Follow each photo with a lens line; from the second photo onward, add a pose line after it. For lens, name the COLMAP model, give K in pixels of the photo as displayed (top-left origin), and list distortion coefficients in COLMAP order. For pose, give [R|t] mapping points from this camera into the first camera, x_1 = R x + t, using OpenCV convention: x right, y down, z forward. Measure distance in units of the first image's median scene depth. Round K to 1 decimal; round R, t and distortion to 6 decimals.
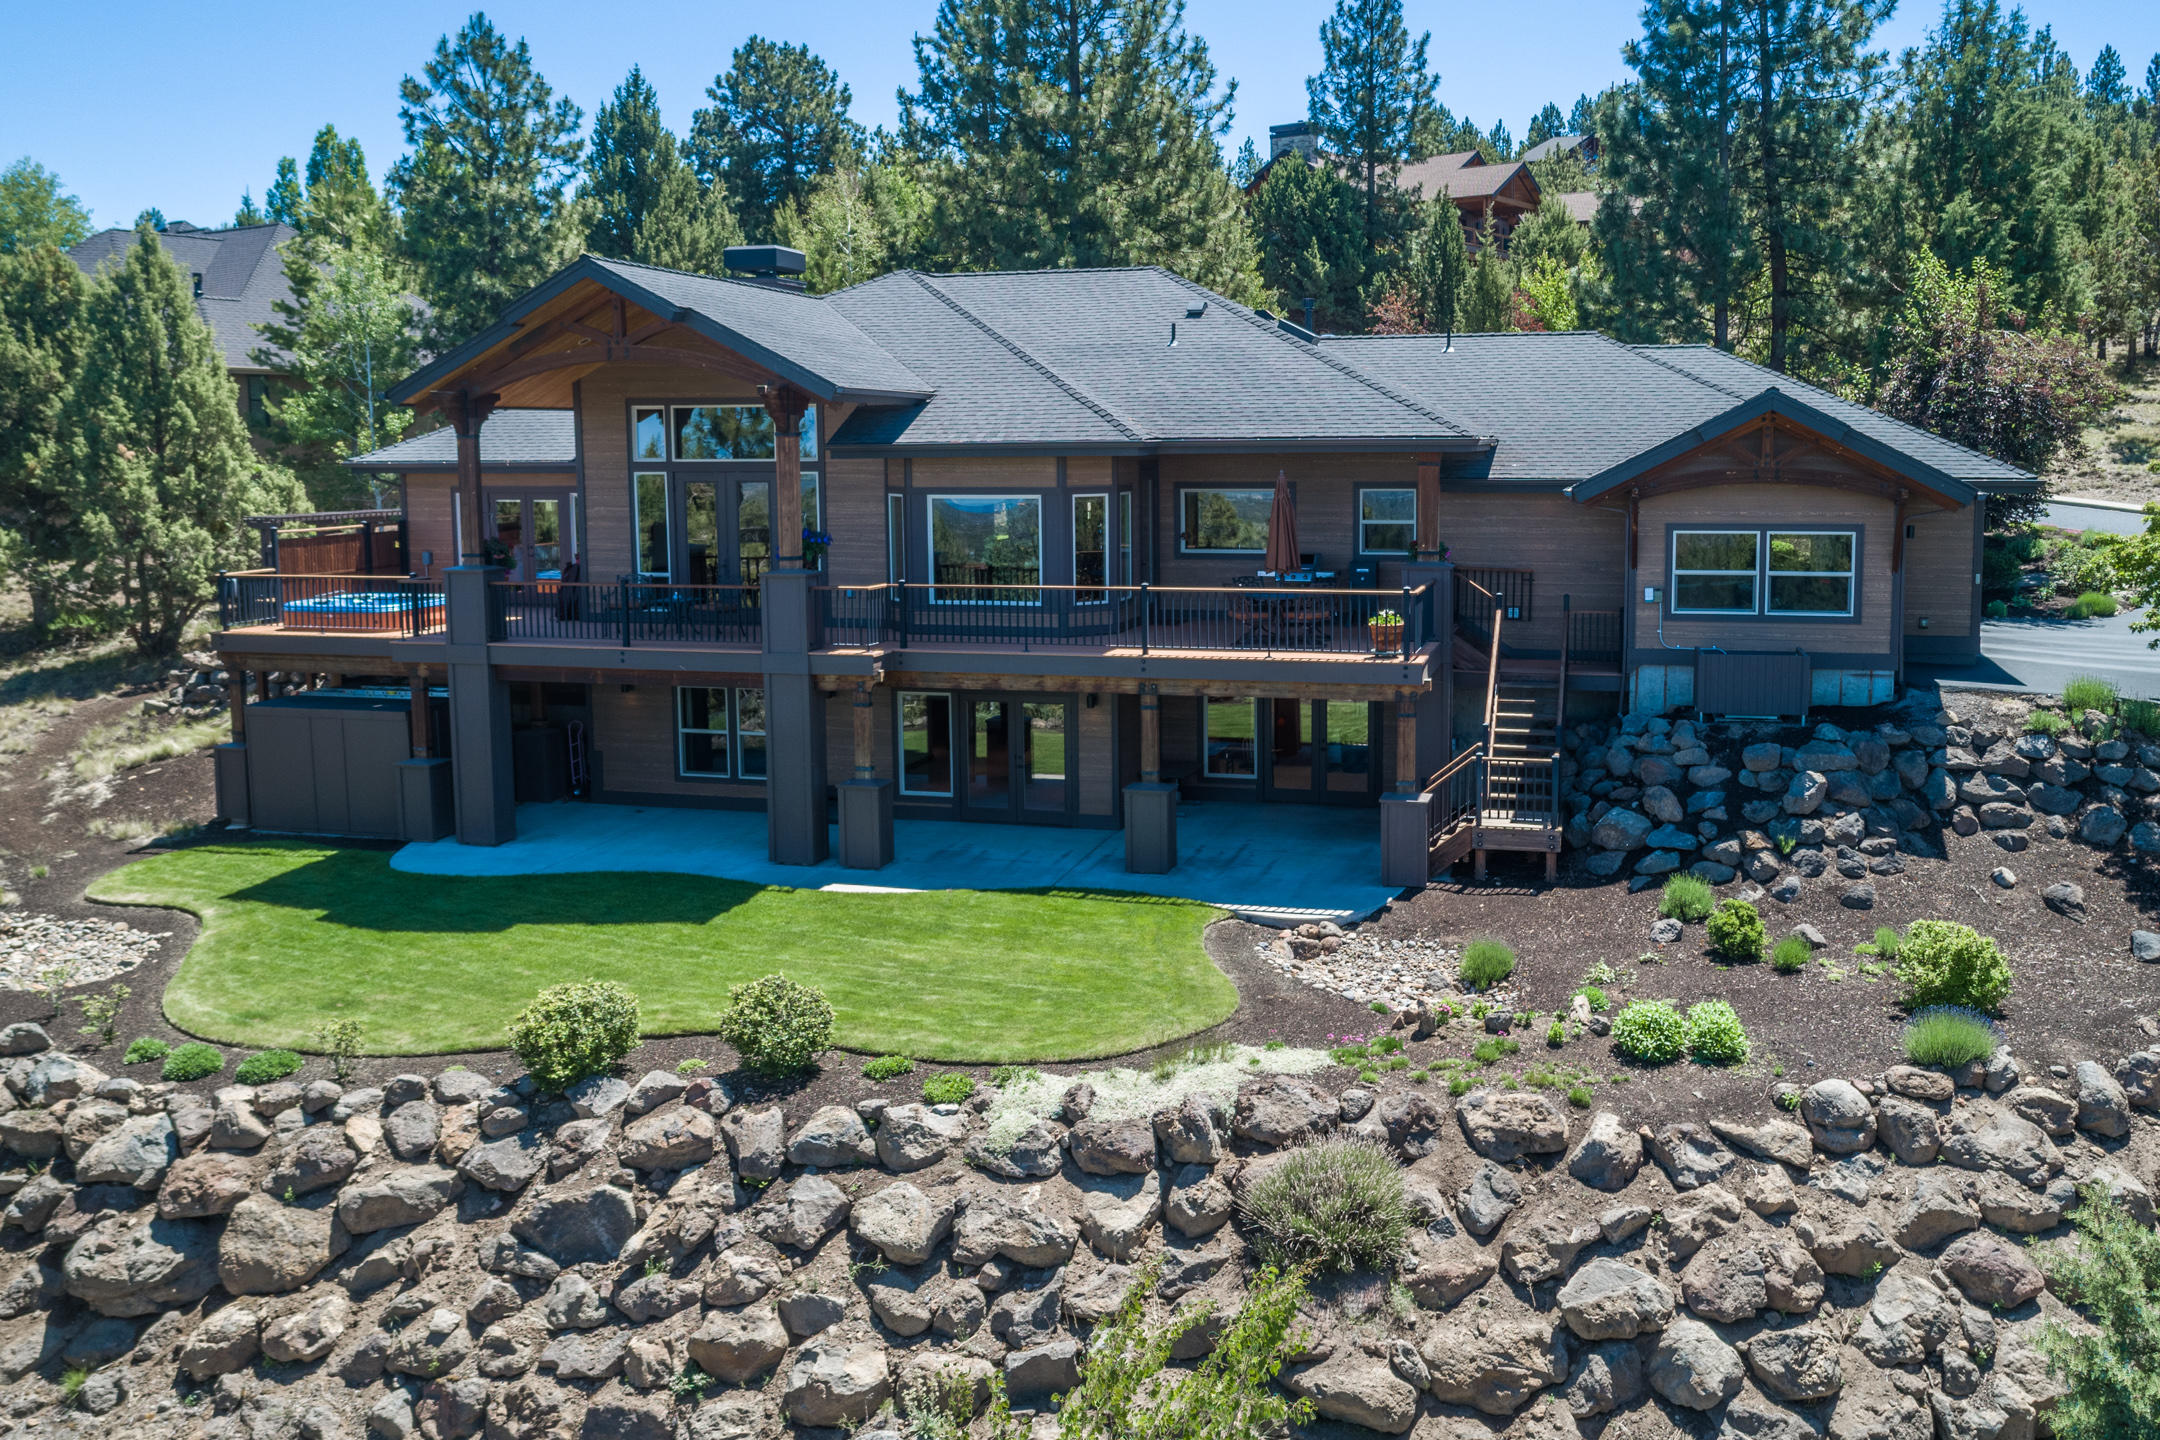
lens RADIAL K [[1609.2, 0, 1080.0], [0, 1609.2, 720.0], [0, 0, 1]] dist [-0.008813, 0.001102]
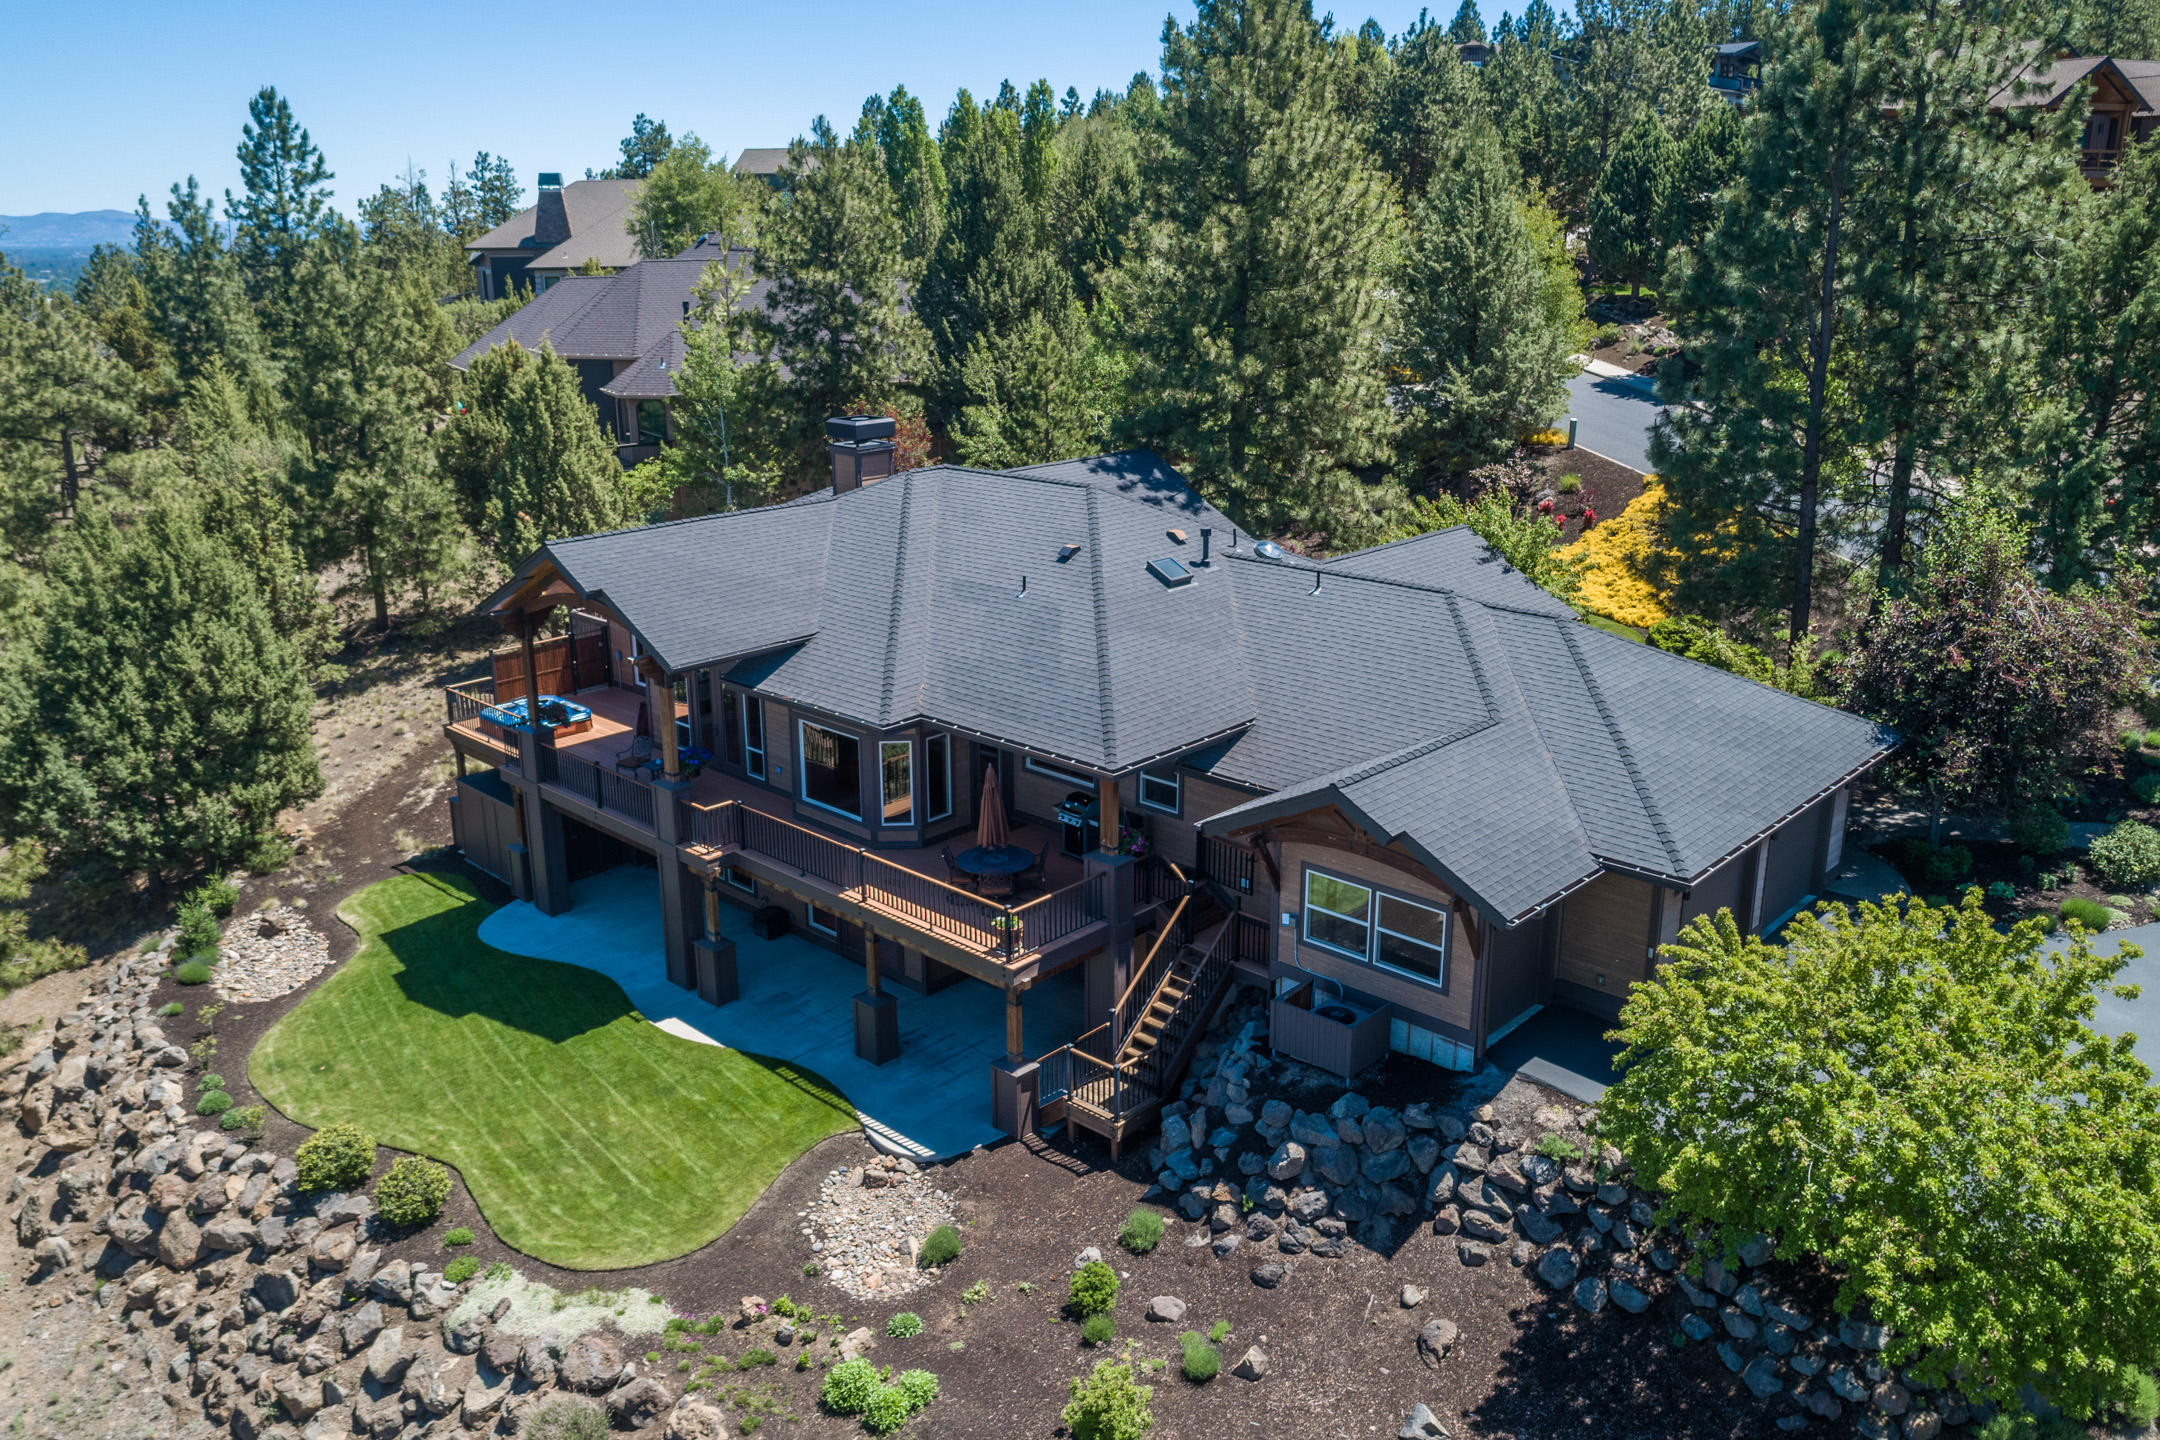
lens RADIAL K [[1550.3, 0, 1080.0], [0, 1550.3, 720.0], [0, 0, 1]] dist [-0.009568, -0.005410]
pose [[0.880823, 0.138028, -0.452879, 1.031395], [-0.060469, 0.981523, 0.181539, -0.588500], [0.469569, -0.132519, 0.872894, 0.055693]]
